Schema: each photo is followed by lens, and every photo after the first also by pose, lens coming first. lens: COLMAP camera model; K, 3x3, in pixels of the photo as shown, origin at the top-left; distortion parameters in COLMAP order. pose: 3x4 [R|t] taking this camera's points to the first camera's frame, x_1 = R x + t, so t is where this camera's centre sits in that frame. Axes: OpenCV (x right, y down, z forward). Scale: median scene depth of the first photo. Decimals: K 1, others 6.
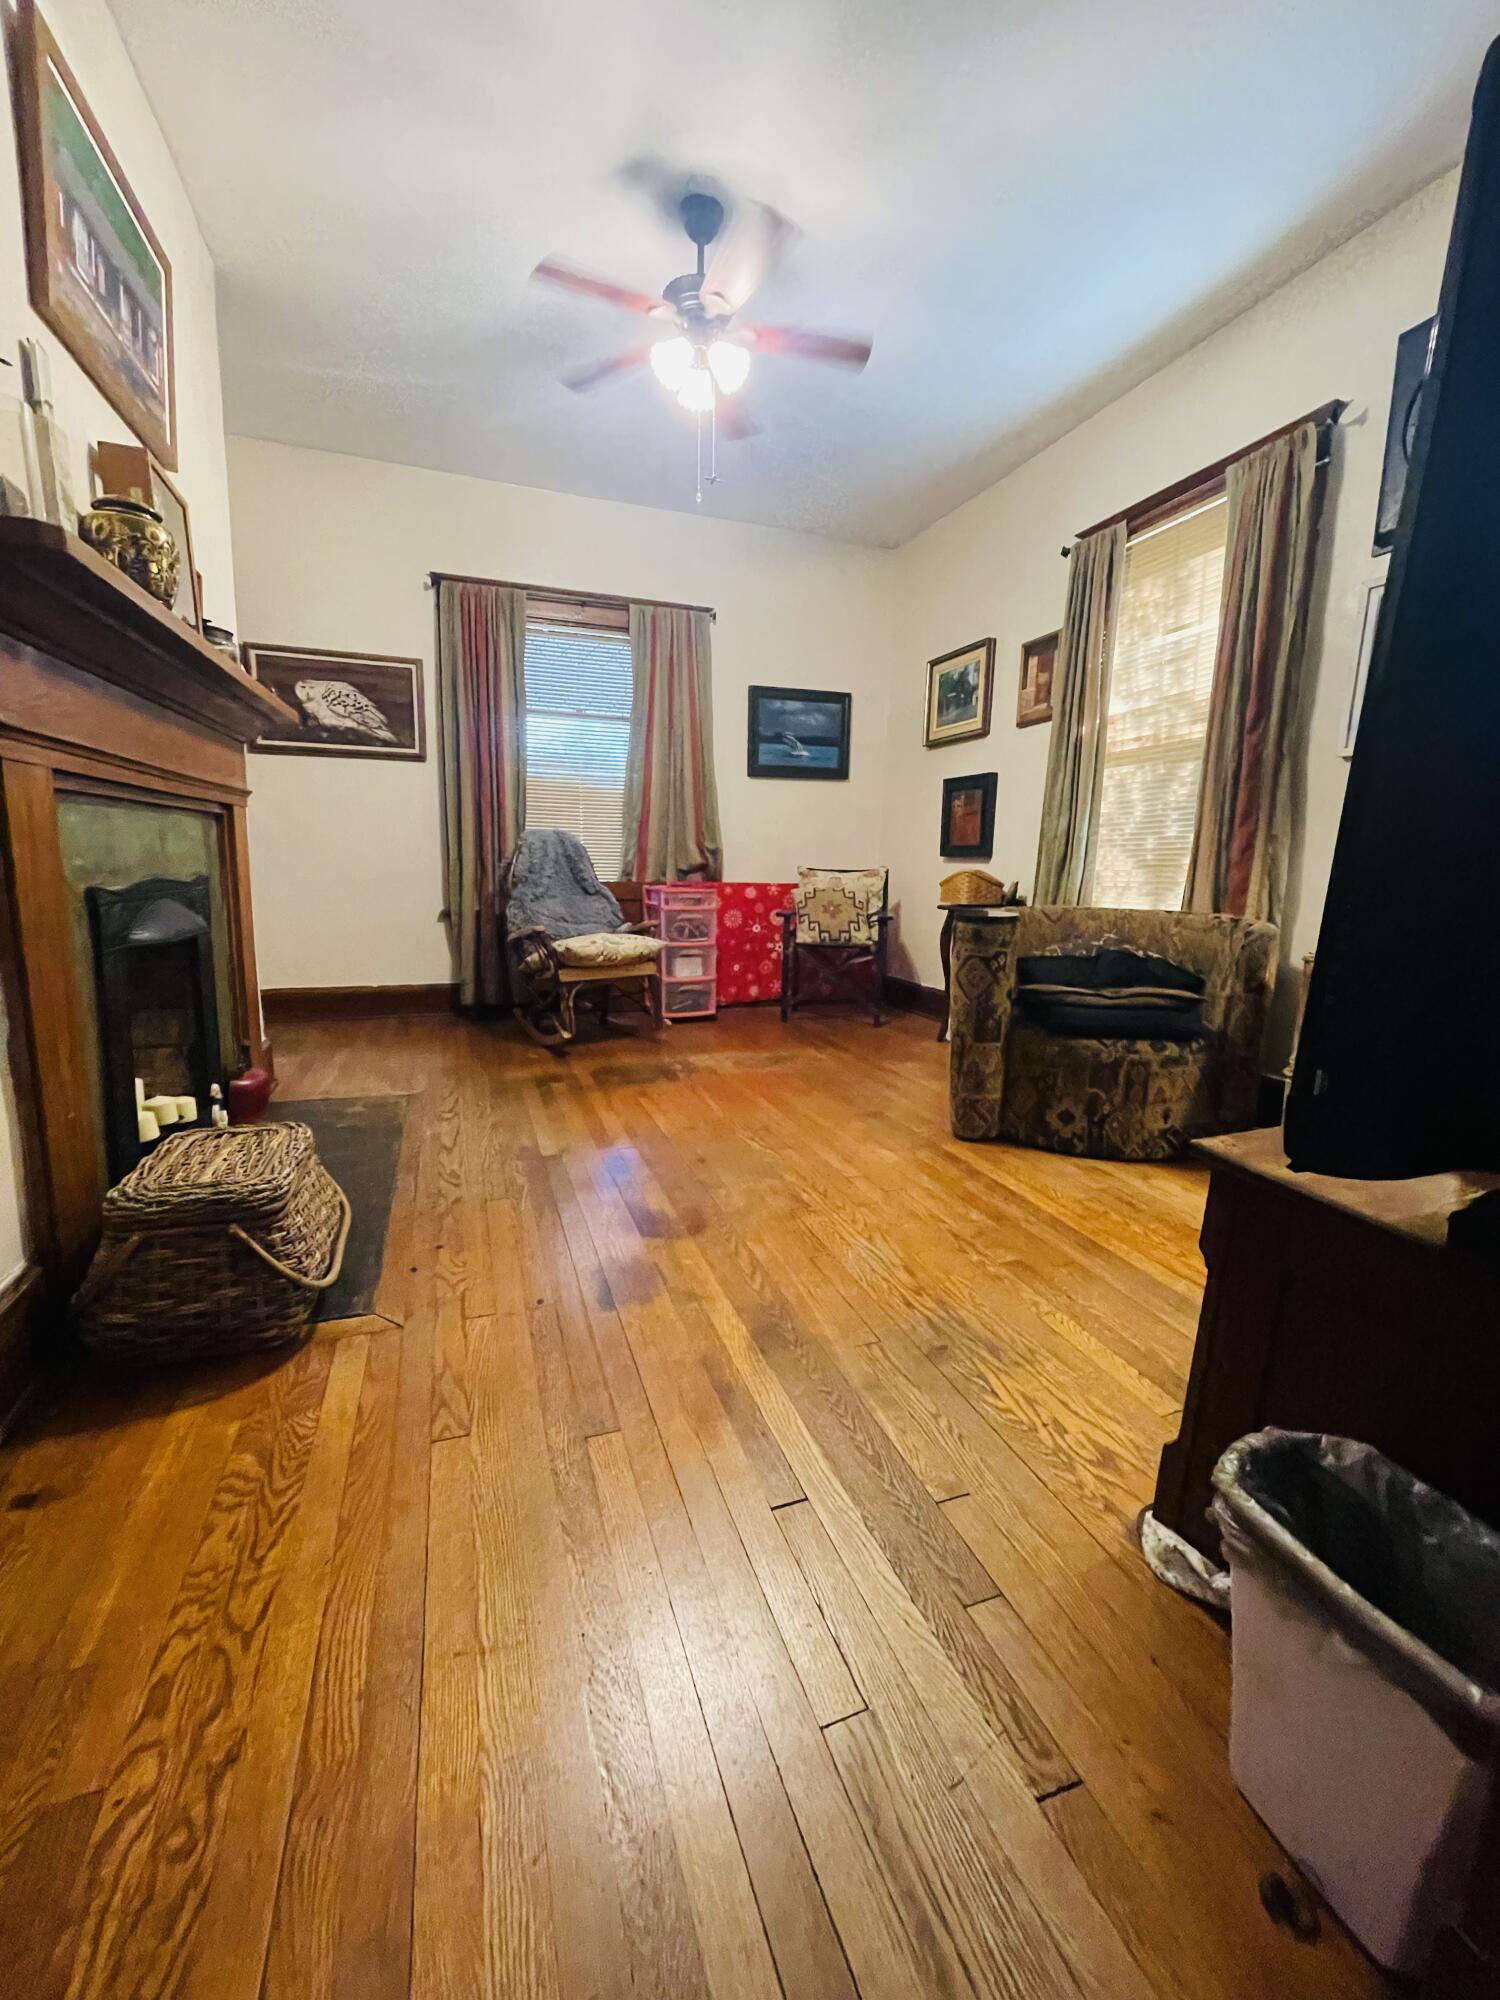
lens RADIAL K [[809.6, 0, 747.6], [0, 809.6, 994.6], [0, 0, 1]] dist [0.000034, -0.000001]
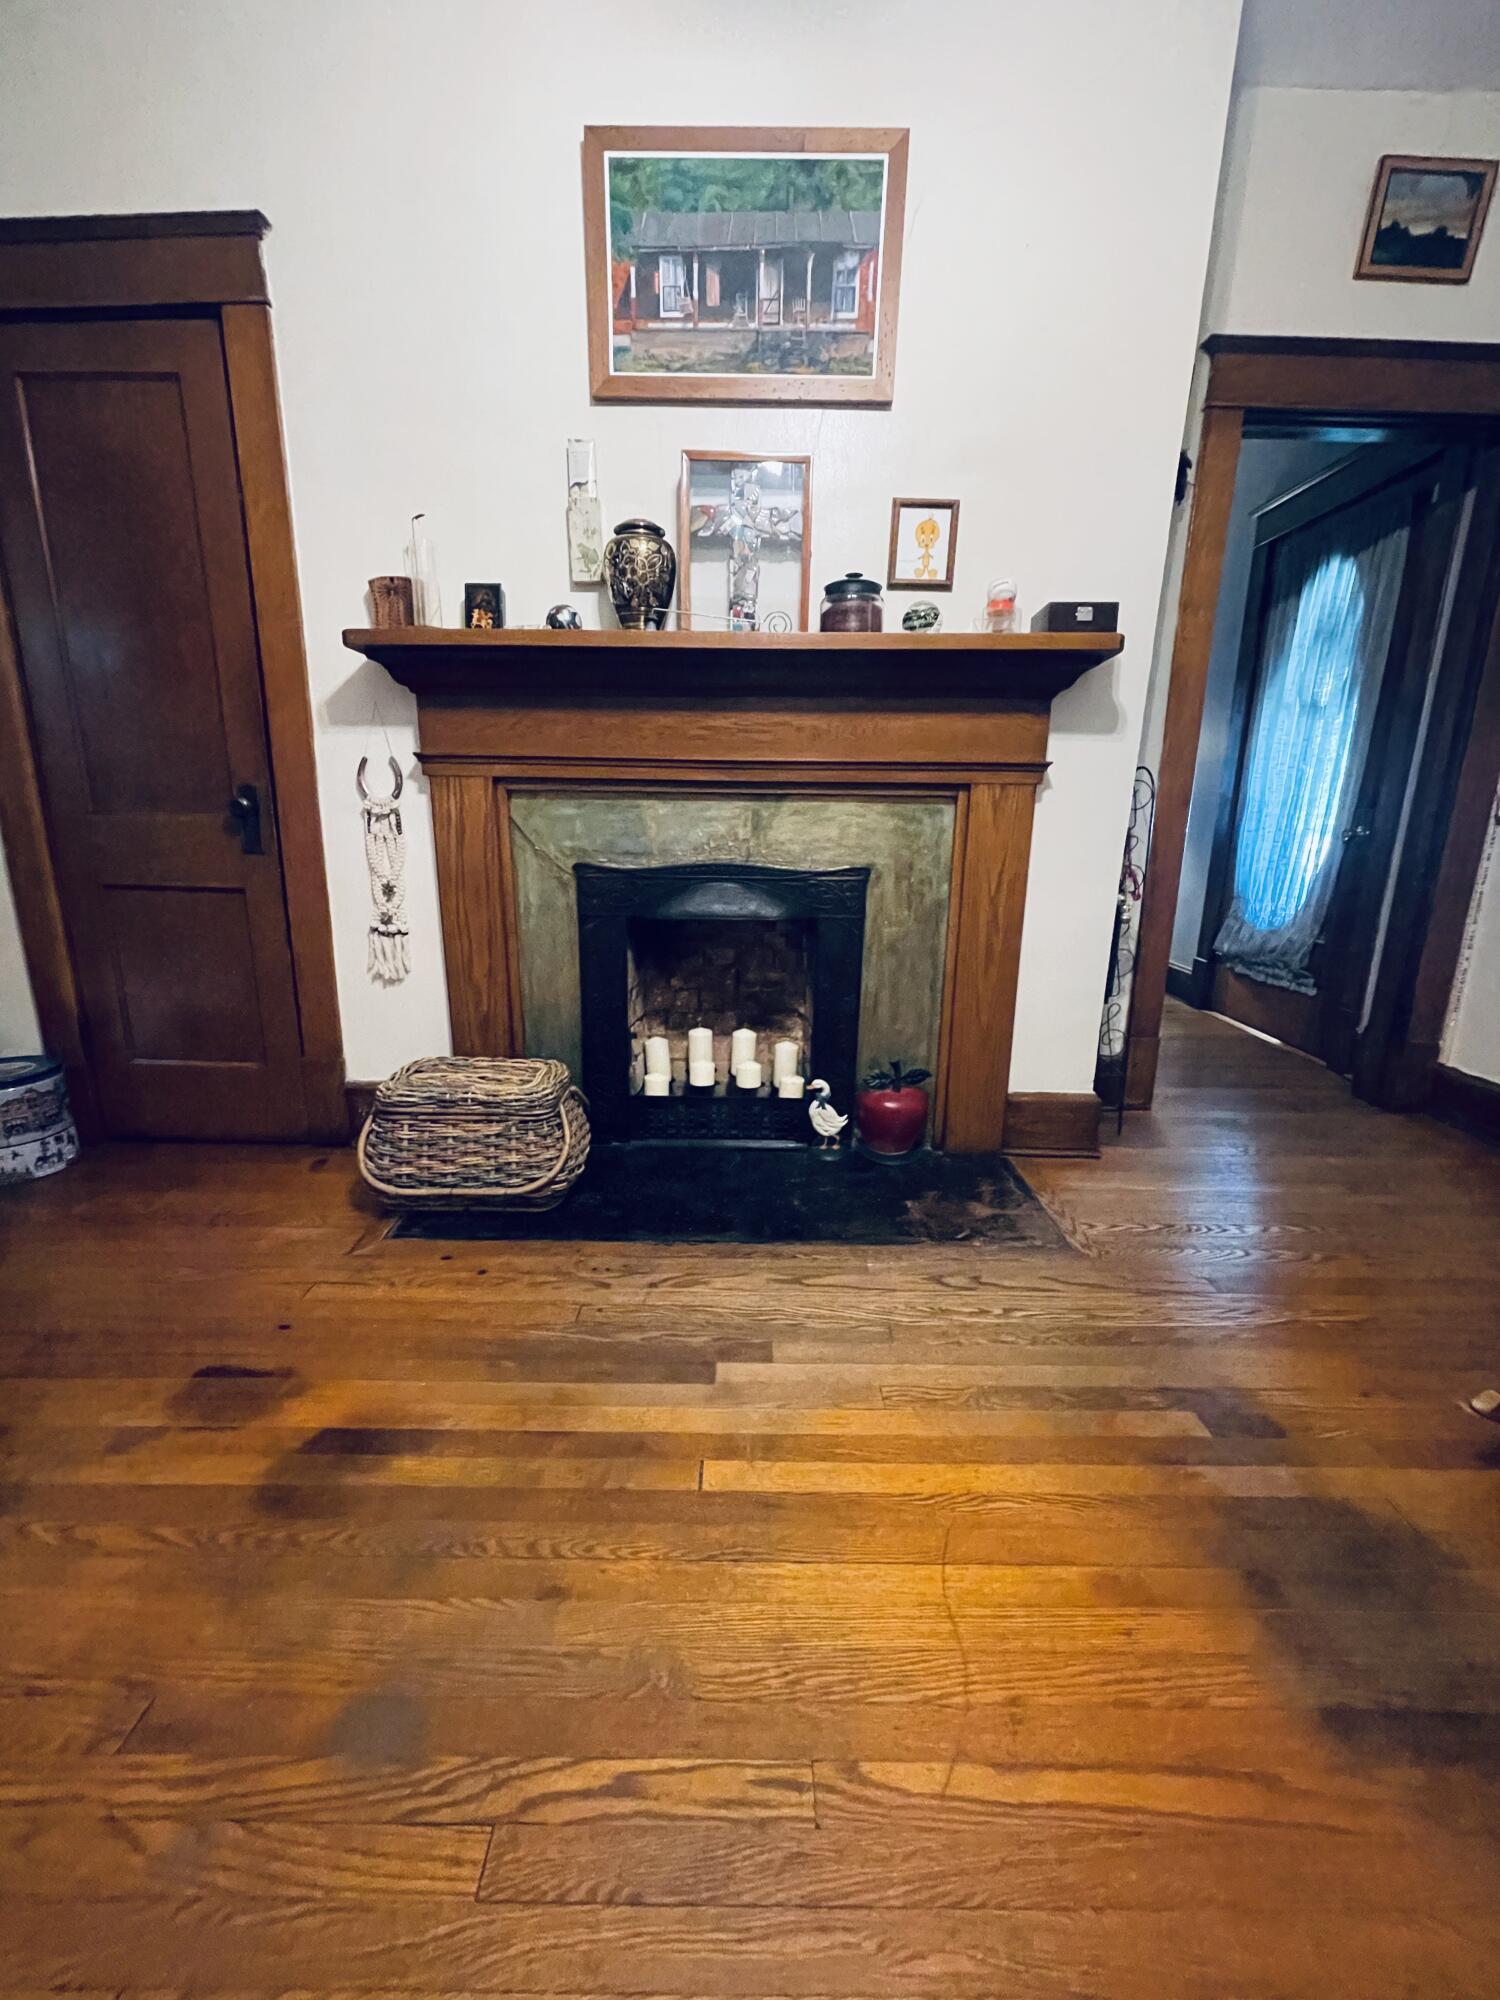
lens RADIAL K [[809.6, 0, 752.7], [0, 809.6, 999.4], [0, 0, 1]] dist [0.000034, -0.000001]
pose [[-0.343709, 0.198631, -0.917829, 0.244915], [-0.173566, 0.947098, 0.269962, -0.233019], [0.922897, 0.252092, -0.291050, 1.214889]]
